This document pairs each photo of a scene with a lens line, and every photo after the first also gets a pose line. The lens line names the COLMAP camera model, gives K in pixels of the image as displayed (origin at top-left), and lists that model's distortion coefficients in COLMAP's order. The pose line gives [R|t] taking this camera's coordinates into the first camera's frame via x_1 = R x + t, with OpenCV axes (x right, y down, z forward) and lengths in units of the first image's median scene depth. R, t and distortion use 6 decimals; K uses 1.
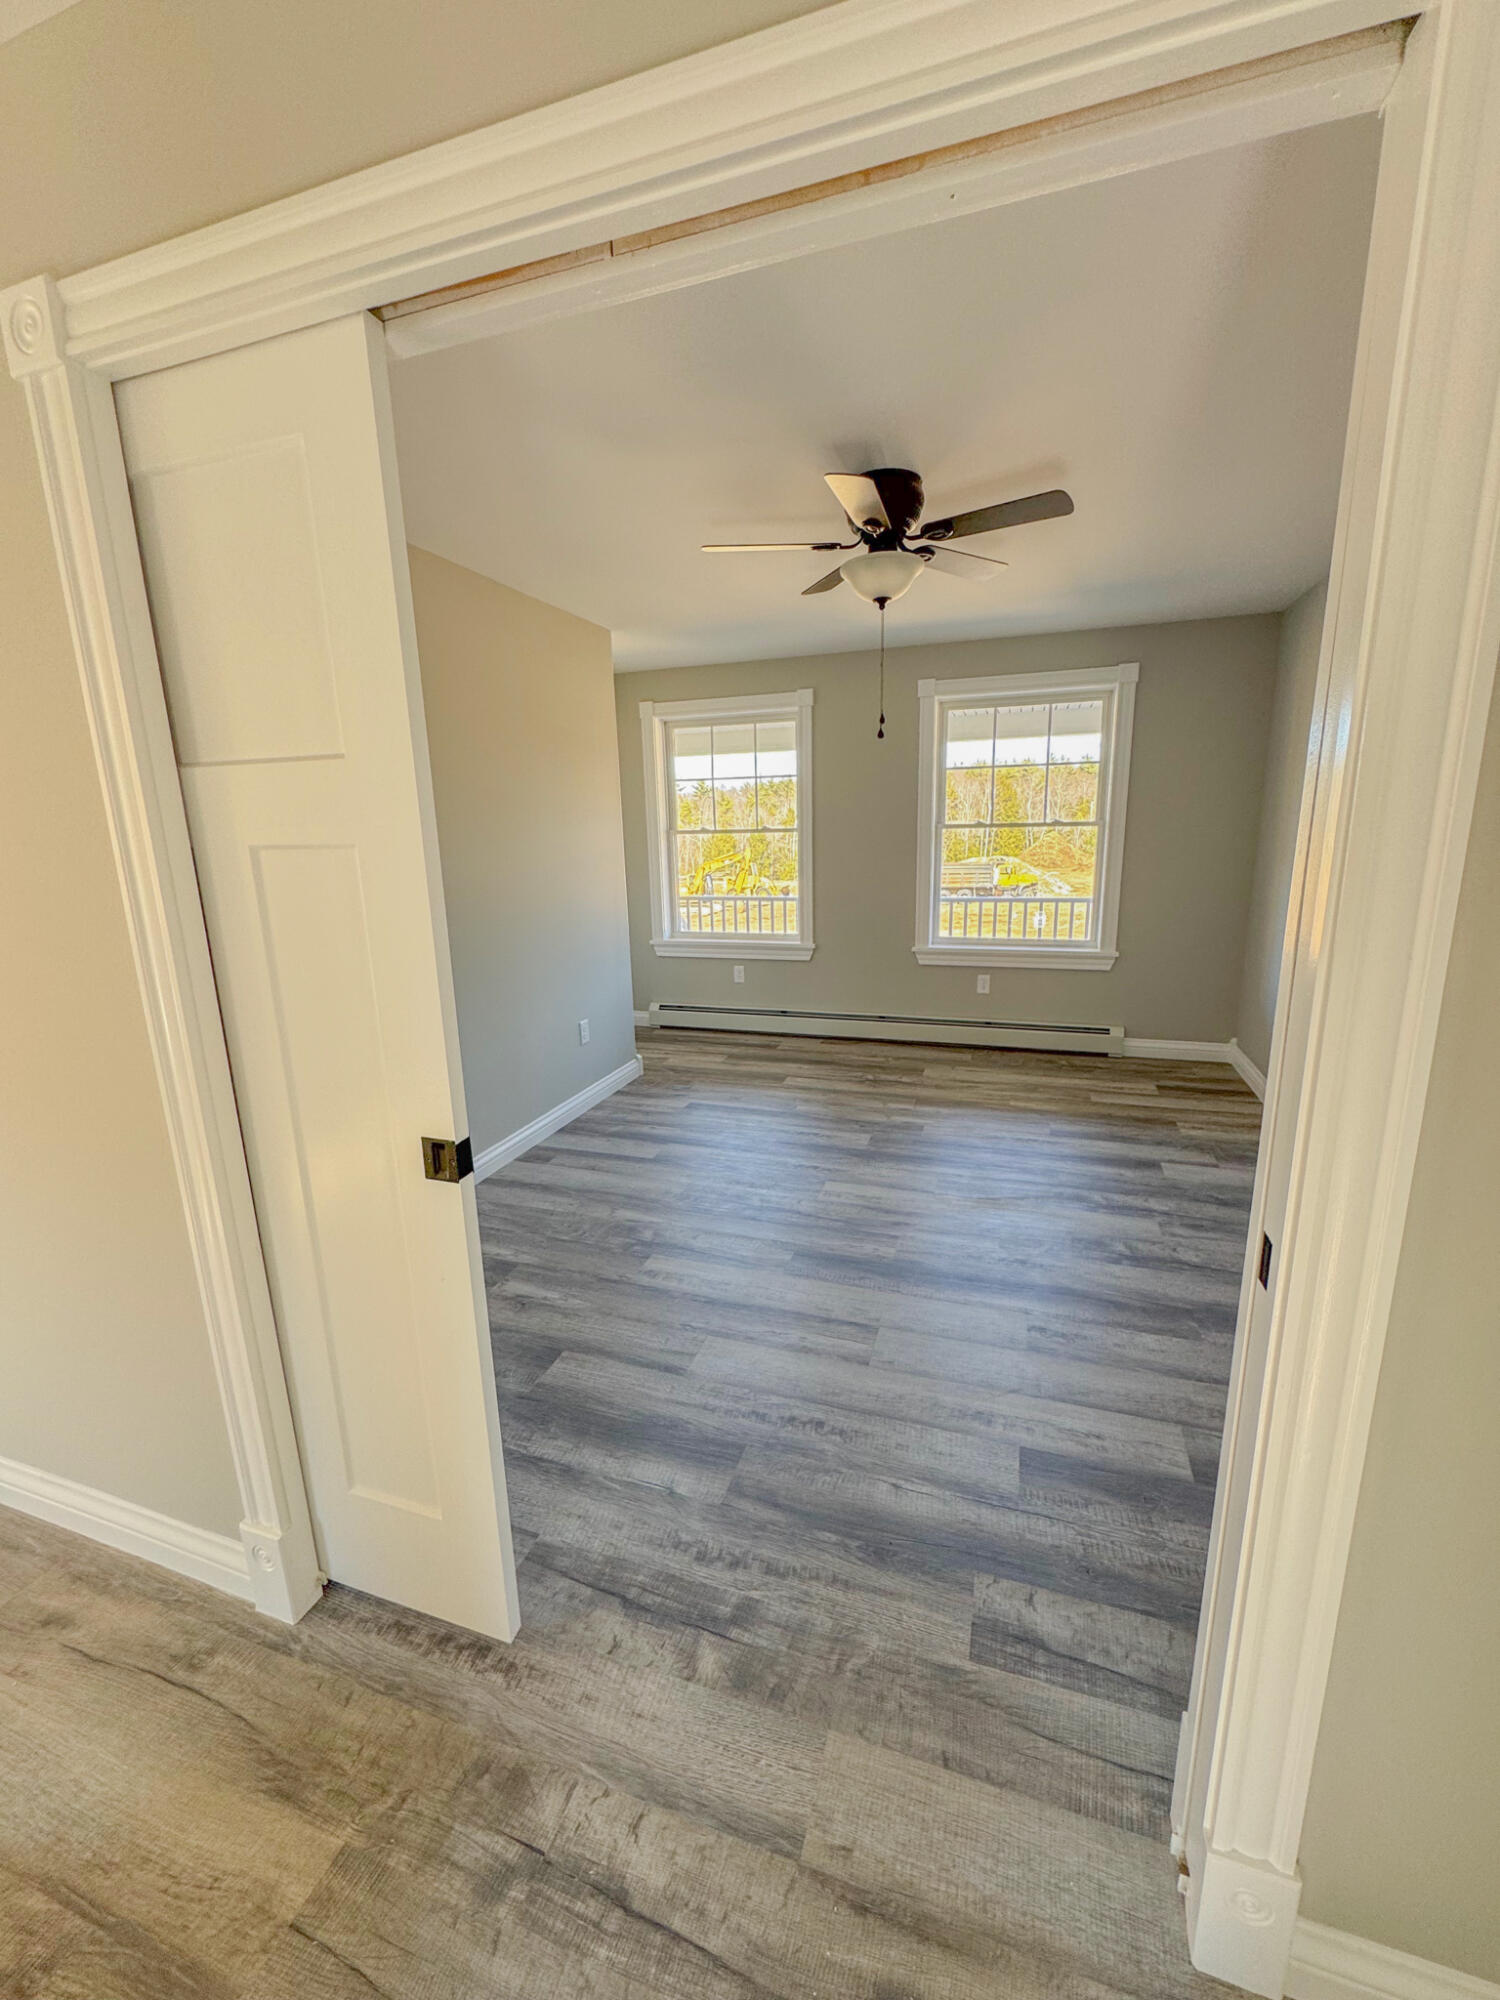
lens RADIAL K [[796.1, 0, 762.4], [0, 796.1, 993.7], [0, 0, 1]] dist [-0.002945, 0.000379]
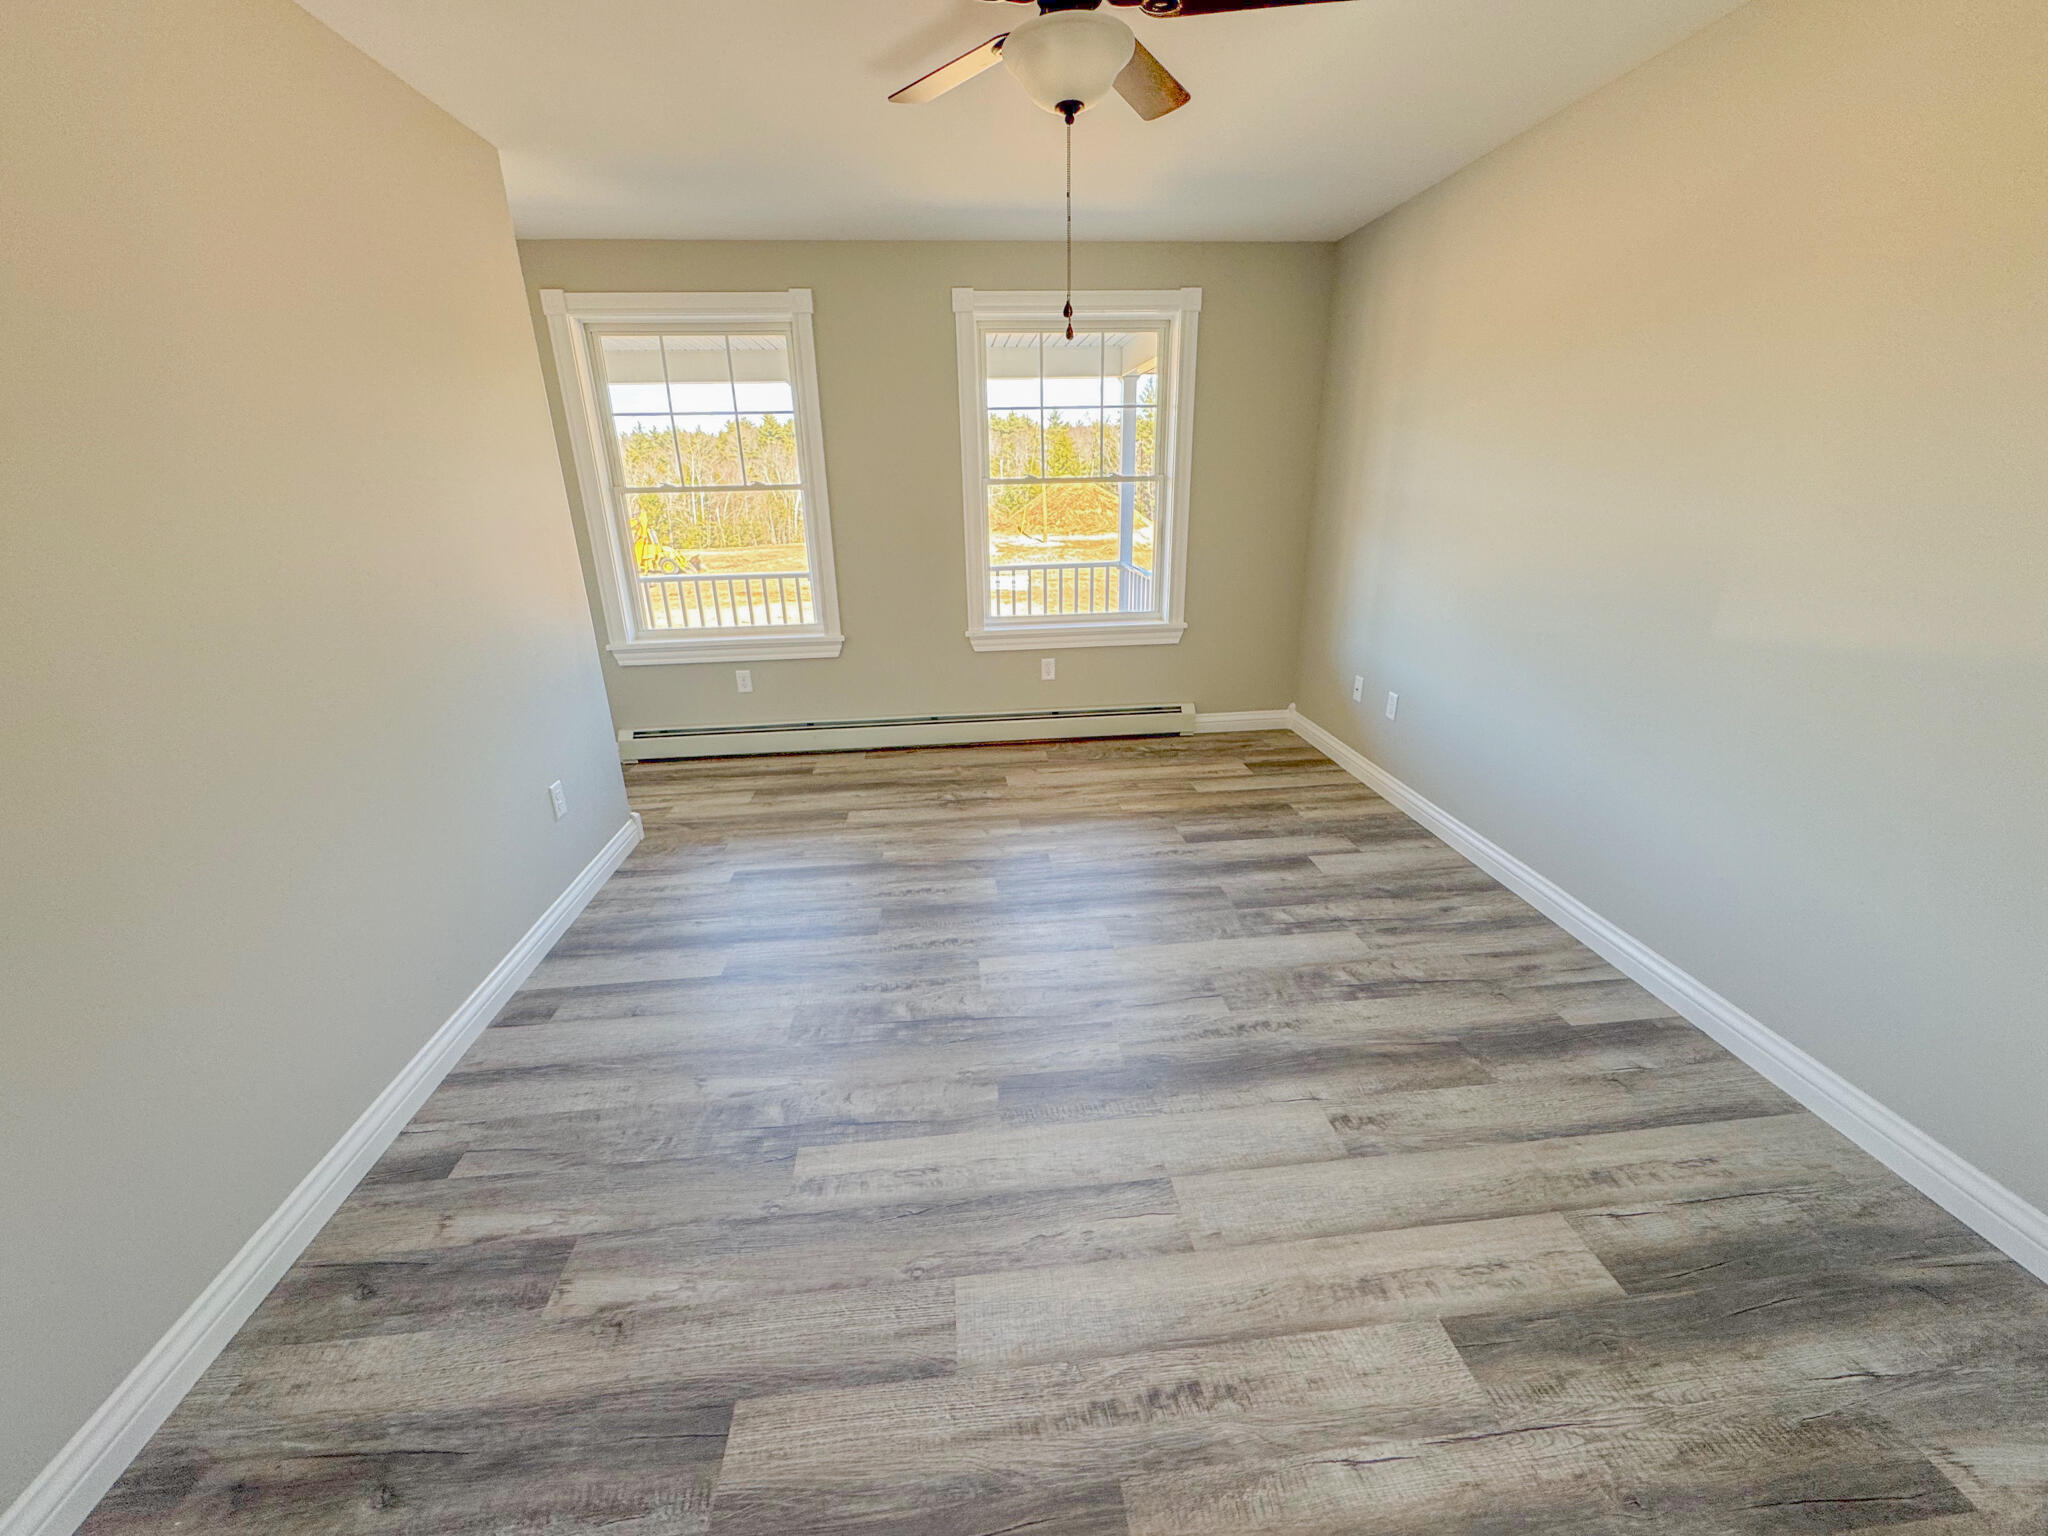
lens RADIAL K [[815.2, 0, 1026.4], [0, 815.2, 763.2], [0, 0, 1]] dist [-0.002945, 0.000379]
pose [[0.915108, -0.129847, 0.381729, -0.114475], [0.082810, 0.987071, 0.137237, -0.040547], [-0.394613, -0.093976, 0.914029, 0.214347]]
